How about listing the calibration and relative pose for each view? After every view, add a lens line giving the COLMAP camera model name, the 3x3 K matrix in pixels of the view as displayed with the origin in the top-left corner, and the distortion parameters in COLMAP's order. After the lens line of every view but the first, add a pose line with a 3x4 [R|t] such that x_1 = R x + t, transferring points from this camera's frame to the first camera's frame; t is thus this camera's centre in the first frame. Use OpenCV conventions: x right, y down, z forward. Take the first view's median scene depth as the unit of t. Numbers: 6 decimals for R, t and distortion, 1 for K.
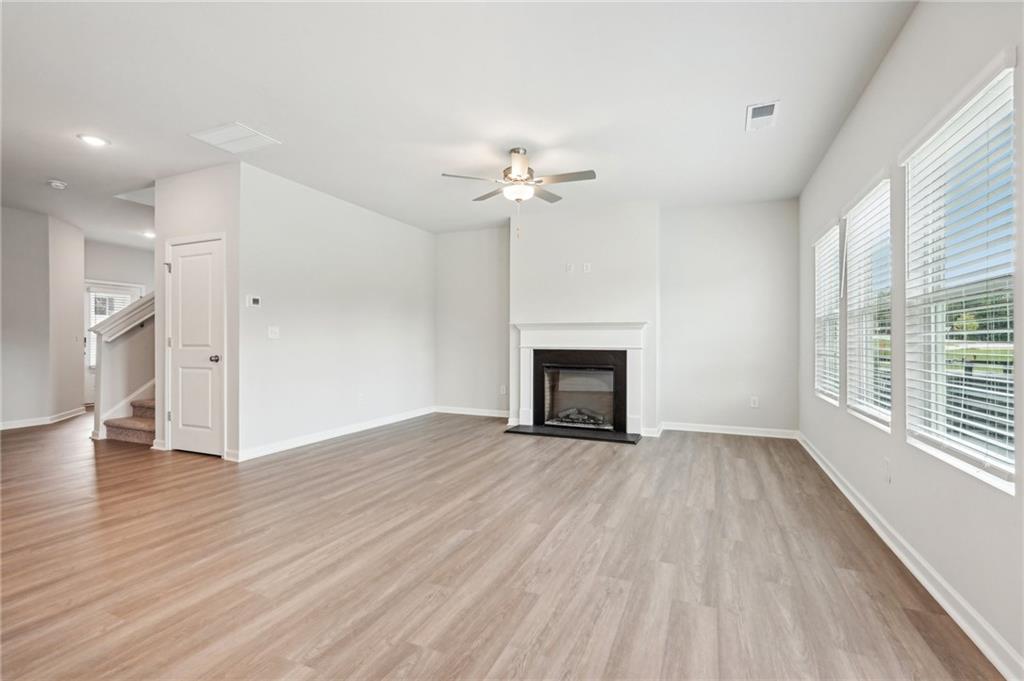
lens RADIAL K [[467.4, 0, 512.8], [0, 467.4, 333.7], [0, 0, 1]] dist [-0.004024, 0.005623]
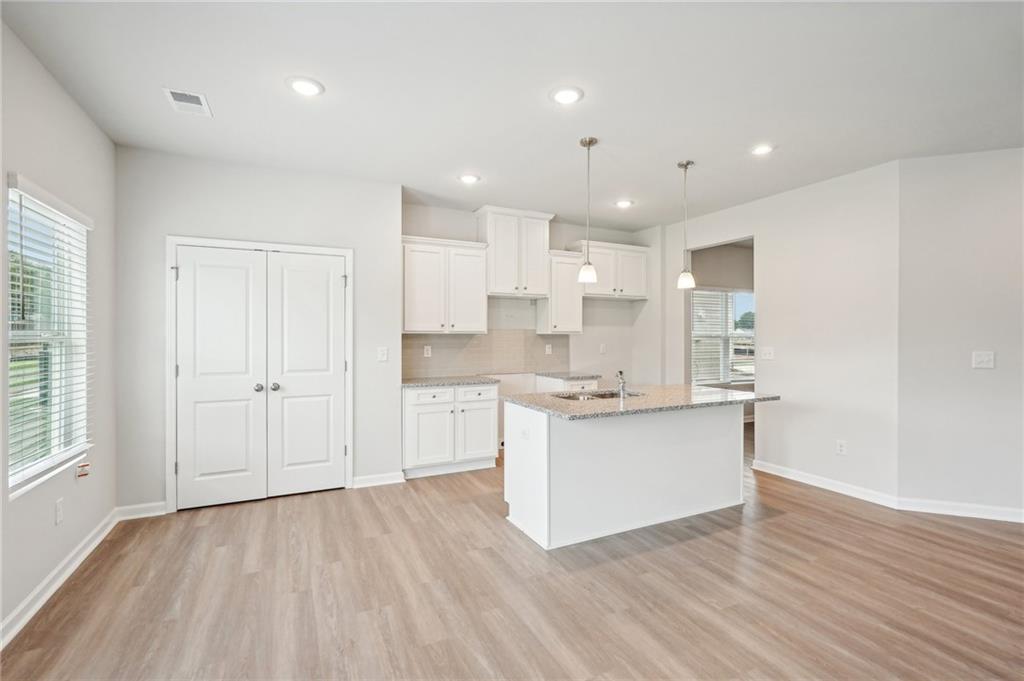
lens RADIAL K [[467.4, 0, 512.6], [0, 467.4, 338.6], [0, 0, 1]] dist [-0.004024, 0.005623]
pose [[-0.630592, -0.002418, -0.776111, 0.322177], [-0.011124, 0.999921, 0.005924, -0.059979], [0.776035, 0.012369, -0.630569, 0.982283]]
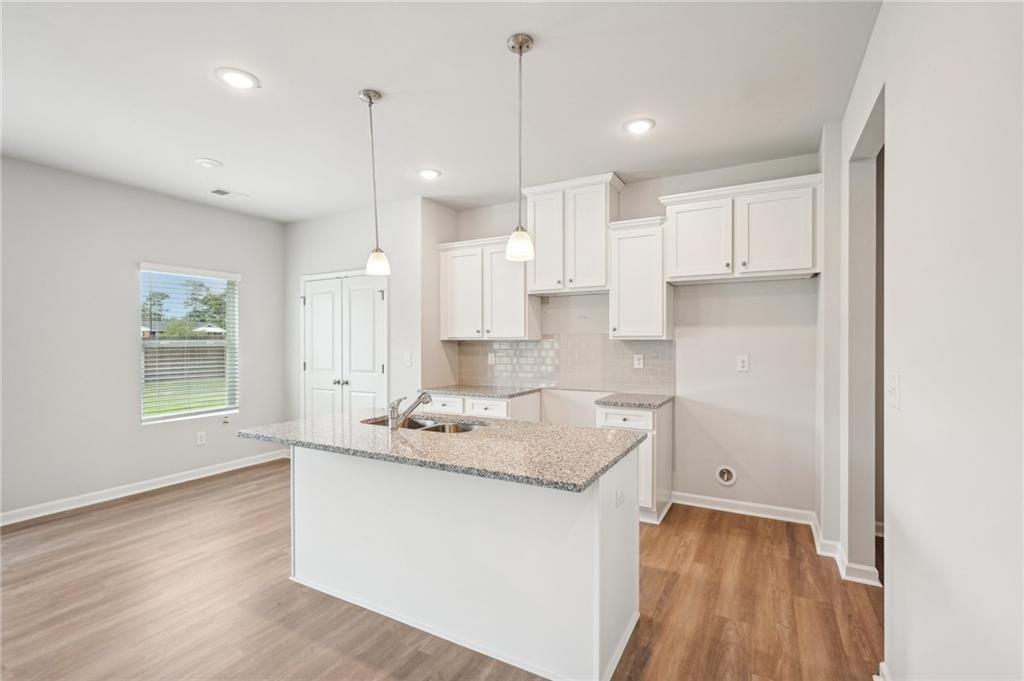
lens RADIAL K [[467.4, 0, 518.7], [0, 467.4, 345.9], [0, 0, 1]] dist [-0.004024, 0.005623]
pose [[-0.997042, -0.005814, 0.076635, -1.152352], [-0.004493, 0.999839, 0.017400, -0.073884], [-0.076724, 0.017004, -0.996907, 1.306243]]
